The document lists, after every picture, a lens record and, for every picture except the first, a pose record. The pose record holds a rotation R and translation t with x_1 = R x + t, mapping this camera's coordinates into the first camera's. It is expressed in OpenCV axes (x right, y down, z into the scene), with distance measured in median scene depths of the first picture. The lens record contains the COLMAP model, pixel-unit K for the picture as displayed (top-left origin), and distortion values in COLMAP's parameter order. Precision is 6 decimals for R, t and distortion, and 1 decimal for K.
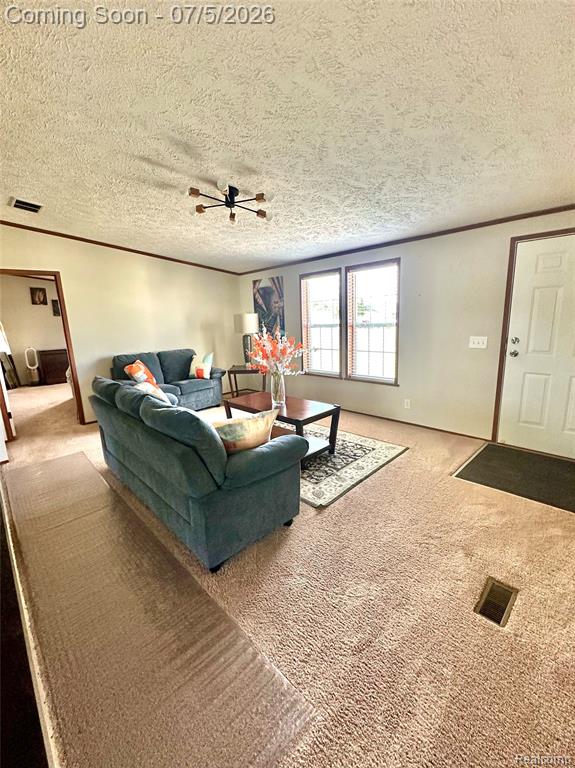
lens RADIAL K [[310.9, 0, 289.7], [0, 310.9, 382.7], [0, 0, 1]] dist [-0.001311, -0.000179]
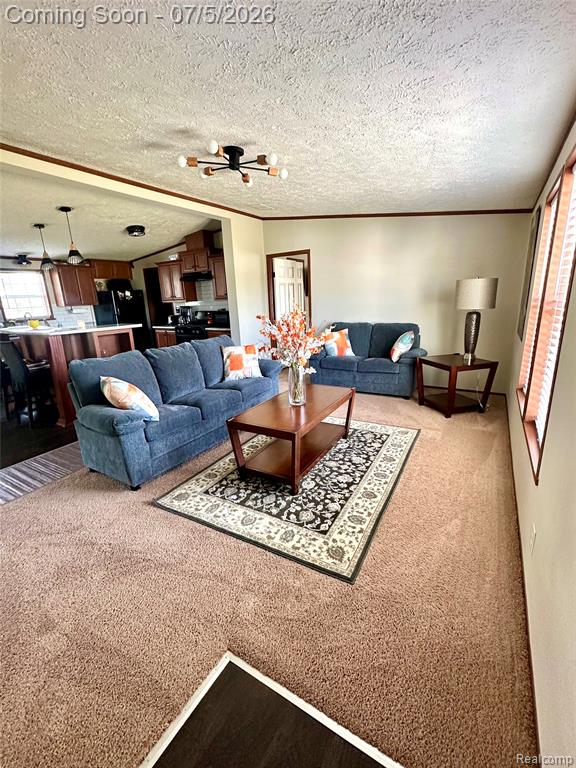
lens RADIAL K [[328.4, 0, 290.3], [0, 328.4, 383.2], [0, 0, 1]] dist [0.000499, 0.000003]
pose [[0.266058, 0.263927, -0.927122, 0.774606], [-0.161965, 0.960354, 0.226908, -0.178731], [0.950253, 0.089791, 0.298257, 0.786000]]
